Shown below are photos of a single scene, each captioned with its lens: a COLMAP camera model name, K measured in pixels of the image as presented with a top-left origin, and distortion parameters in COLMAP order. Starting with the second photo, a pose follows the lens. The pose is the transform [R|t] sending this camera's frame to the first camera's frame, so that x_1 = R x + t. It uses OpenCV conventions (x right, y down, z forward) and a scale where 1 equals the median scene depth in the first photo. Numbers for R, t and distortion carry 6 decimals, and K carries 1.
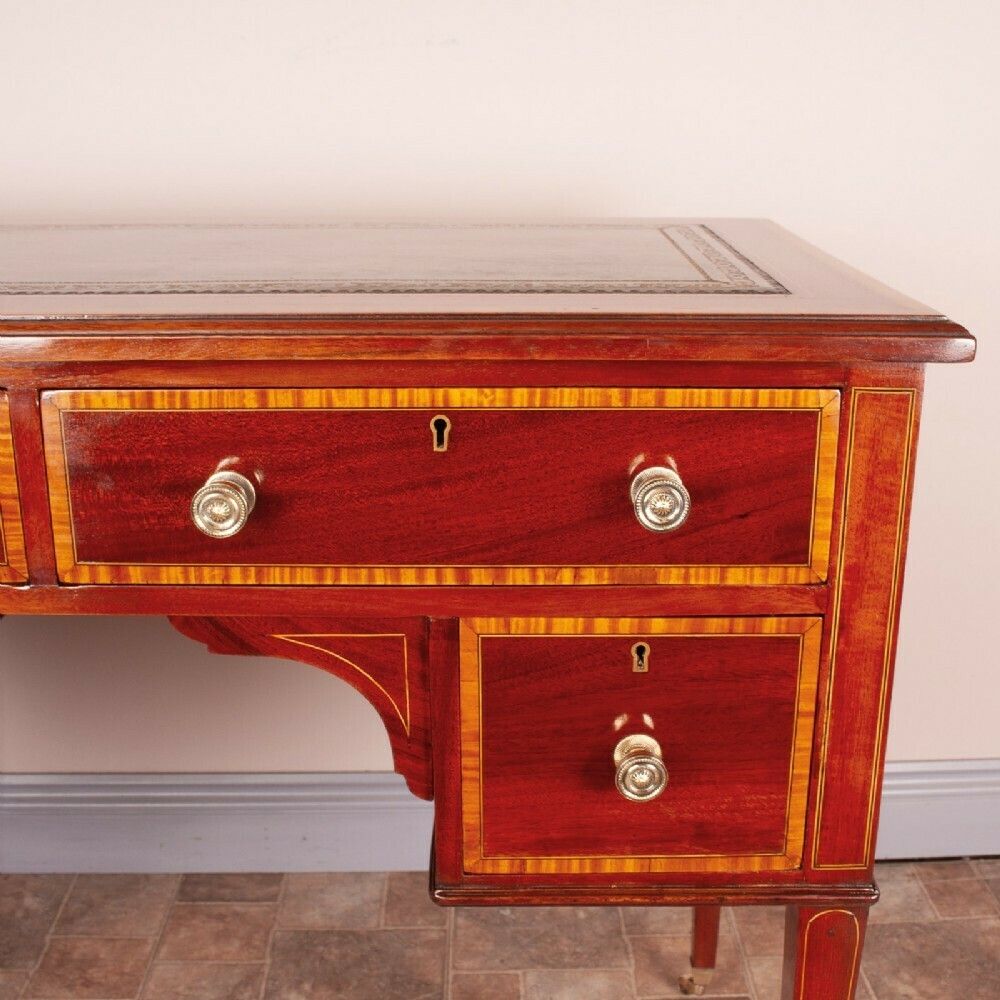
lens RADIAL K [[1354.2, 0, 500.0], [0, 1354.2, 500.0], [0, 0, 1]] dist [-0.142788, 0.109353]
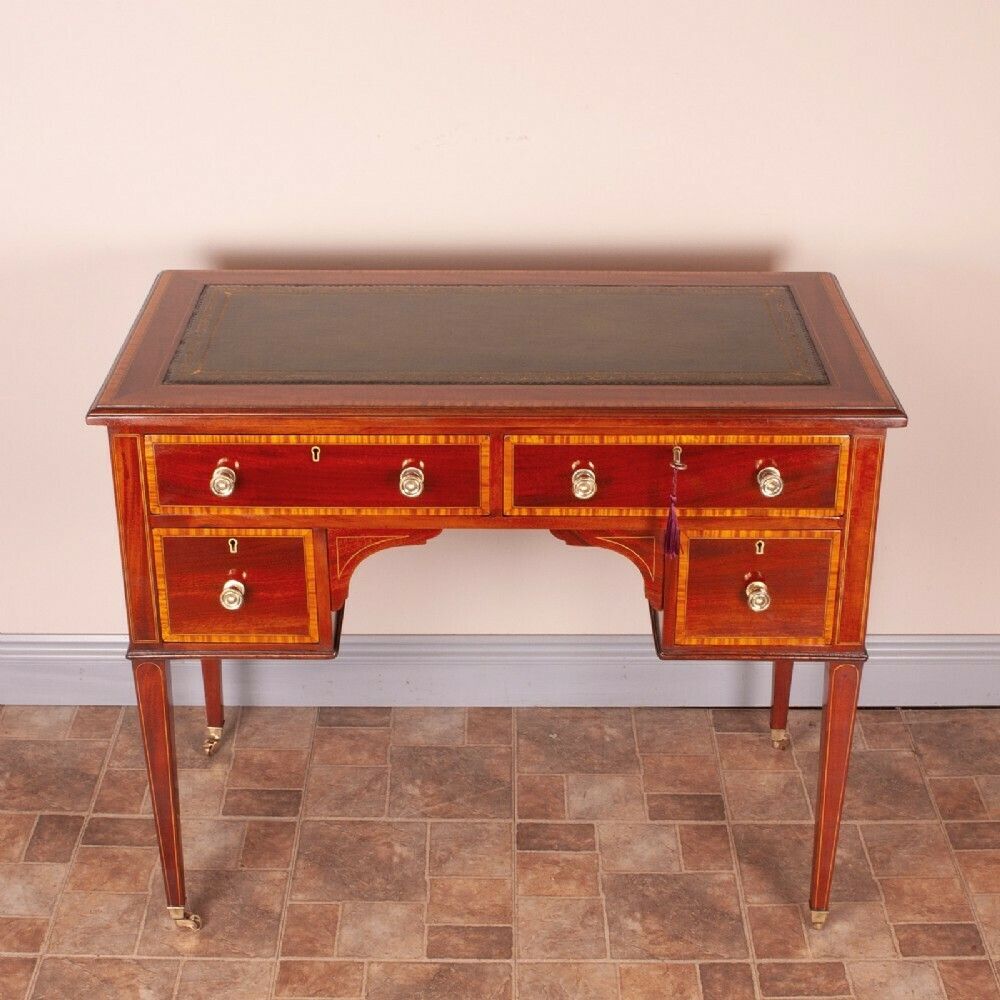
lens RADIAL K [[1837.6, 0, 490.6], [0, 1837.6, 472.9], [0, 0, 1]] dist [-0.113535, 0.058895]
pose [[0.999945, 0.005047, -0.009162, -0.318926], [-0.003930, 0.993001, 0.118041, -0.368224], [0.009694, -0.117999, 0.992966, -2.035910]]
